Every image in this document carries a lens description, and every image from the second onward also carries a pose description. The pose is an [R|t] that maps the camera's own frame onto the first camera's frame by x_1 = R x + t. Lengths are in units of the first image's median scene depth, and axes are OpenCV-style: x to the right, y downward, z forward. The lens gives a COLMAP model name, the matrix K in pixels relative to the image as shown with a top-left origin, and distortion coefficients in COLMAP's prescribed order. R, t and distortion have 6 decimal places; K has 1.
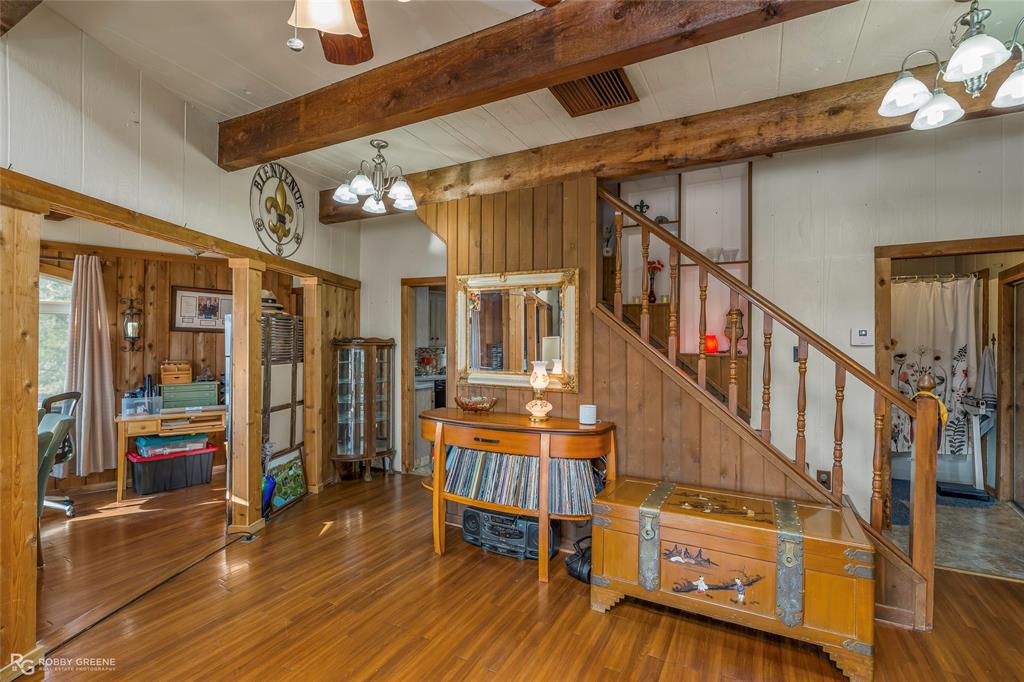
lens RADIAL K [[463.6, 0, 514.0], [0, 463.6, 340.8], [0, 0, 1]] dist [-0.001790, -0.000074]
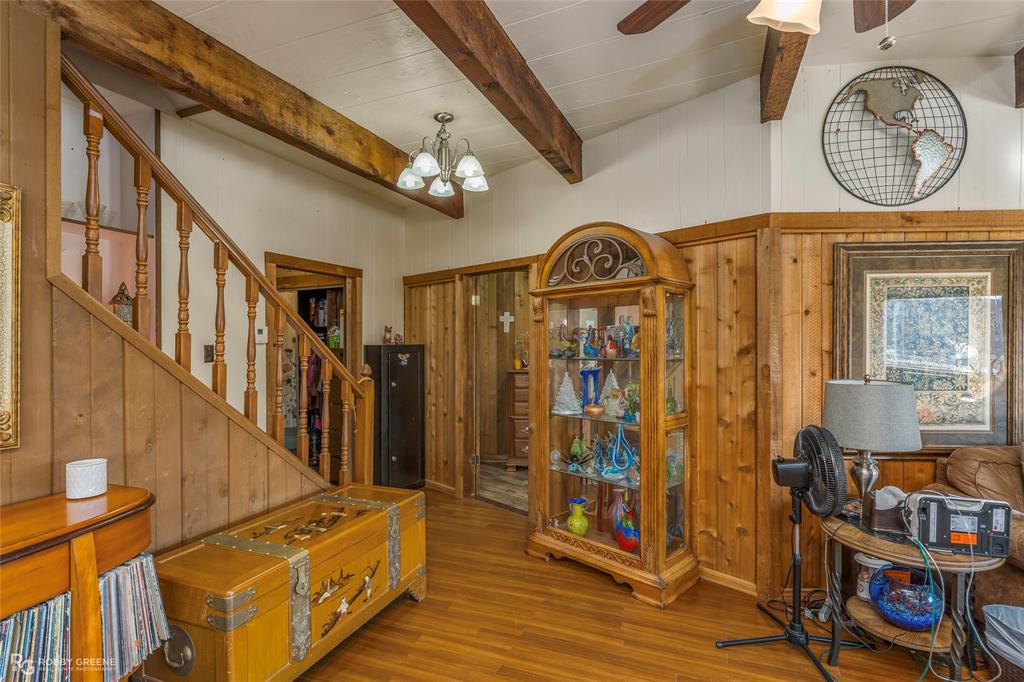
lens RADIAL K [[500.4, 0, 513.6], [0, 500.4, 339.9], [0, 0, 1]] dist [-0.001222, -0.000384]
pose [[-0.096022, -0.004019, 0.995371, -0.442481], [-0.000213, 0.999992, 0.004017, -0.001359], [-0.995379, 0.000173, -0.096022, 0.557872]]
